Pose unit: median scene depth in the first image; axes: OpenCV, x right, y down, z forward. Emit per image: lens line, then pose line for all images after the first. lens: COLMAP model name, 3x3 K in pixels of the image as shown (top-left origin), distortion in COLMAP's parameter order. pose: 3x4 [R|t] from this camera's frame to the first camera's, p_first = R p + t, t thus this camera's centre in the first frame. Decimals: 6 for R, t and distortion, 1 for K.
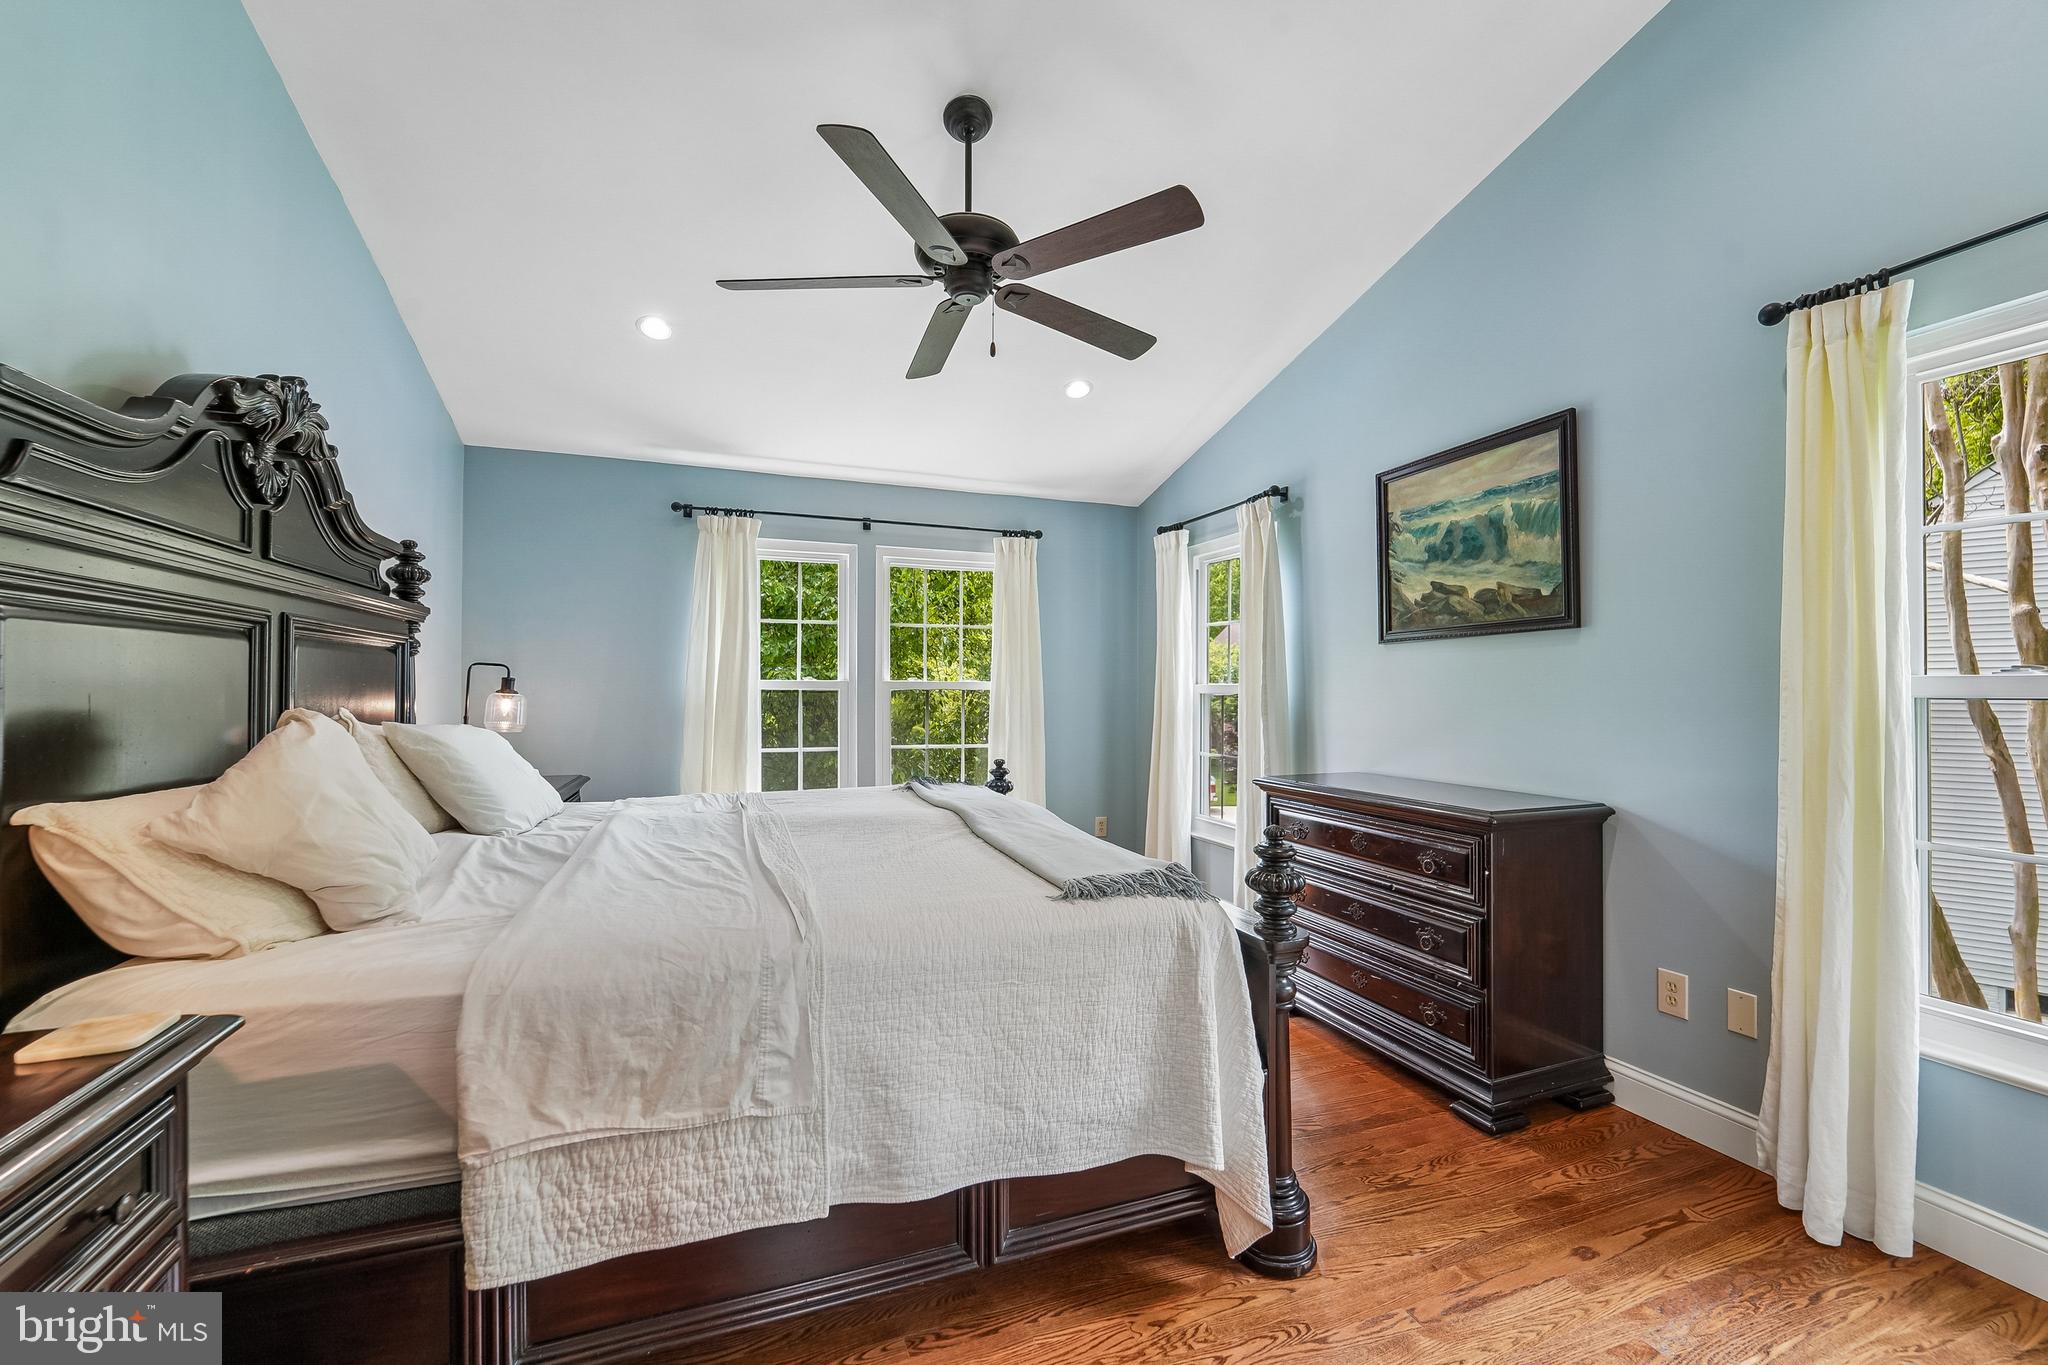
lens RADIAL K [[836.5, 0, 1030.1], [0, 836.5, 692.0], [0, 0, 1]] dist [-0.013736, 0.002022]
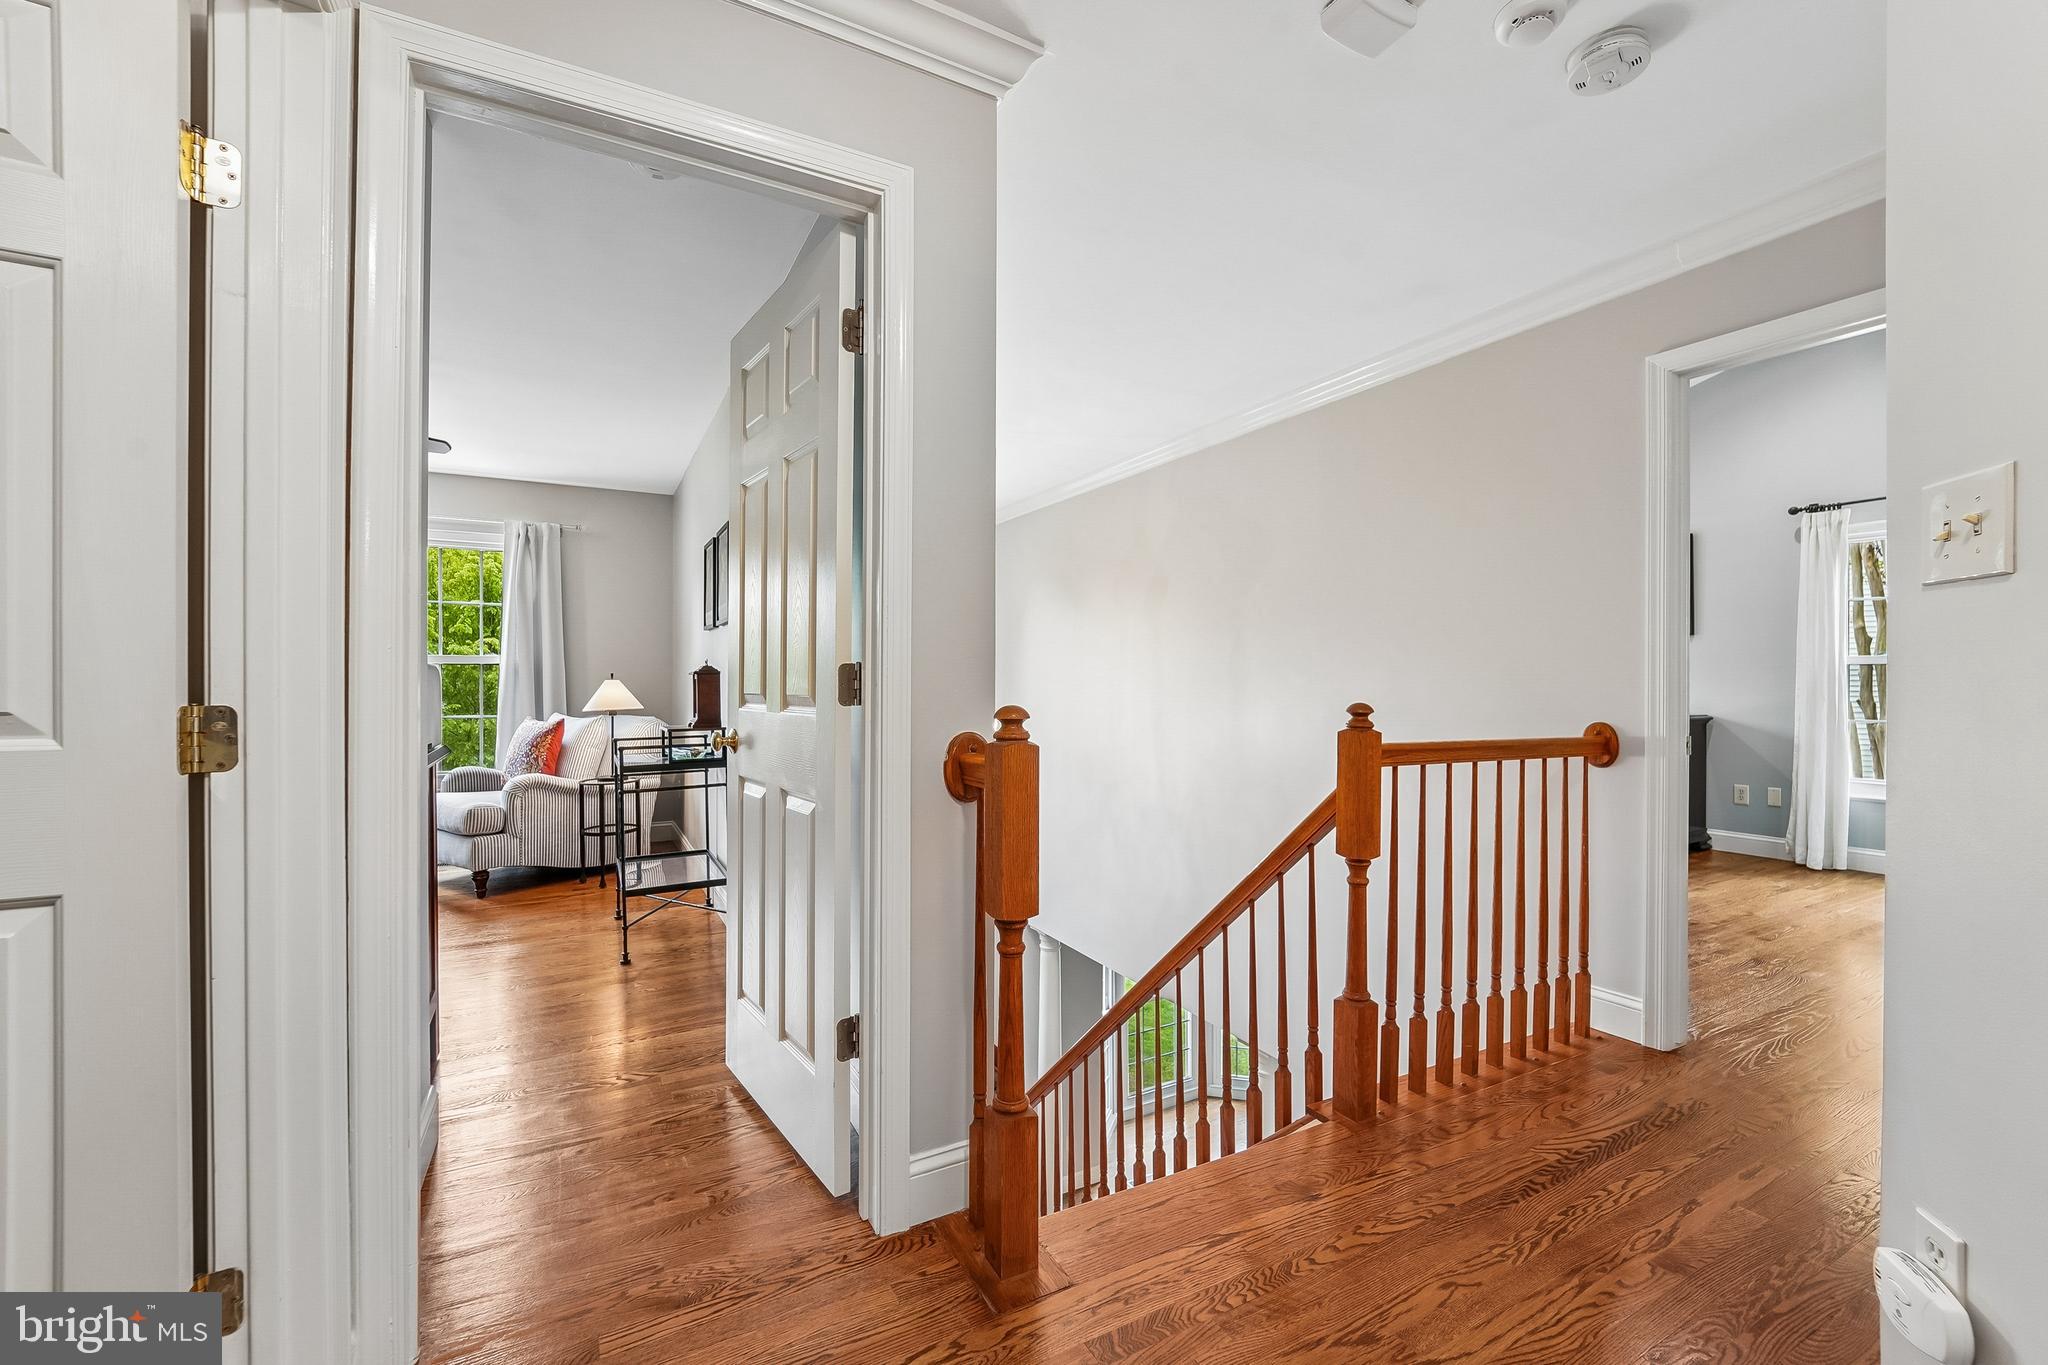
lens RADIAL K [[836.5, 0, 1012.1], [0, 836.5, 687.1], [0, 0, 1]] dist [-0.013736, 0.002022]
pose [[0.993064, 0.002701, 0.117546, -1.865231], [-0.003122, 0.999989, 0.003397, 0.078571], [-0.117536, -0.003740, 0.993062, -1.292960]]
